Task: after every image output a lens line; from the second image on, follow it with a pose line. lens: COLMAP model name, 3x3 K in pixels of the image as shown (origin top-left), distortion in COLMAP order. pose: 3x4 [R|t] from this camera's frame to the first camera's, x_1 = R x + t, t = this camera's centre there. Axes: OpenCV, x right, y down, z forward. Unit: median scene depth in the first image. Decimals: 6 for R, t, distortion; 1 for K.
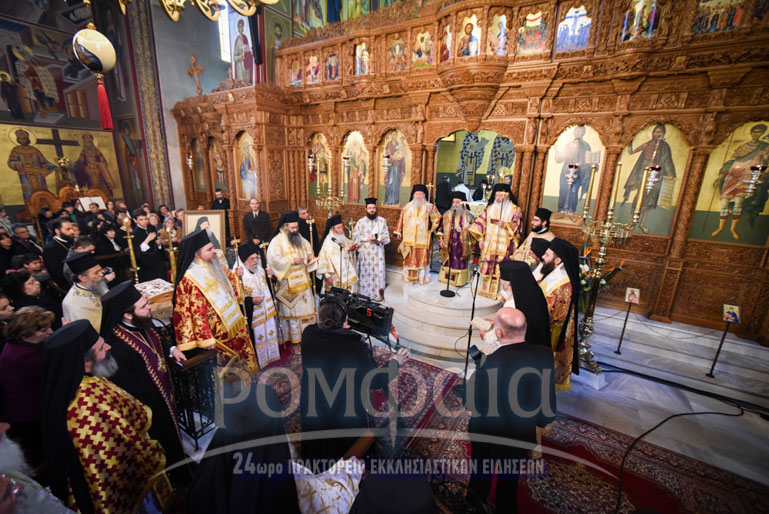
lens RADIAL K [[339.3, 0, 388.7], [0, 339.3, 252.3], [0, 0, 1]] dist [-0.000085, 0.002801]
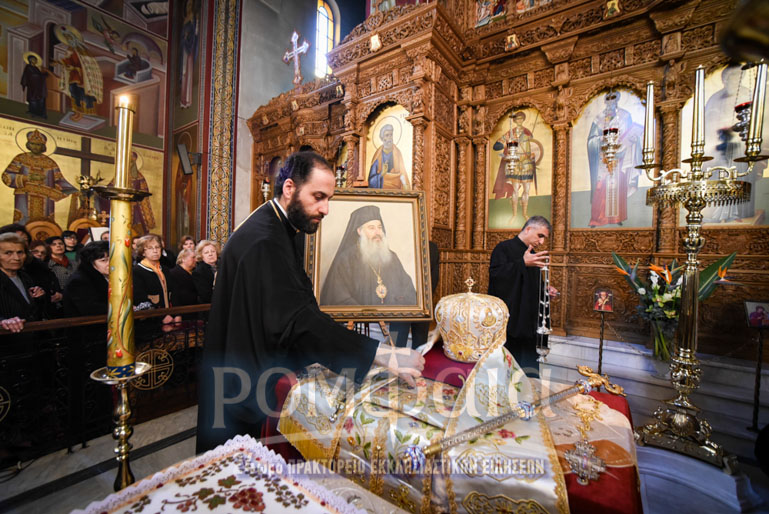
lens RADIAL K [[339.3, 0, 380.8], [0, 339.3, 258.4], [0, 0, 1]] dist [-0.000085, 0.002801]
pose [[0.995780, 0.015971, -0.090374, -0.337155], [-0.036924, 0.971246, -0.235199, 0.014960], [0.084018, 0.237543, 0.967737, 0.462149]]
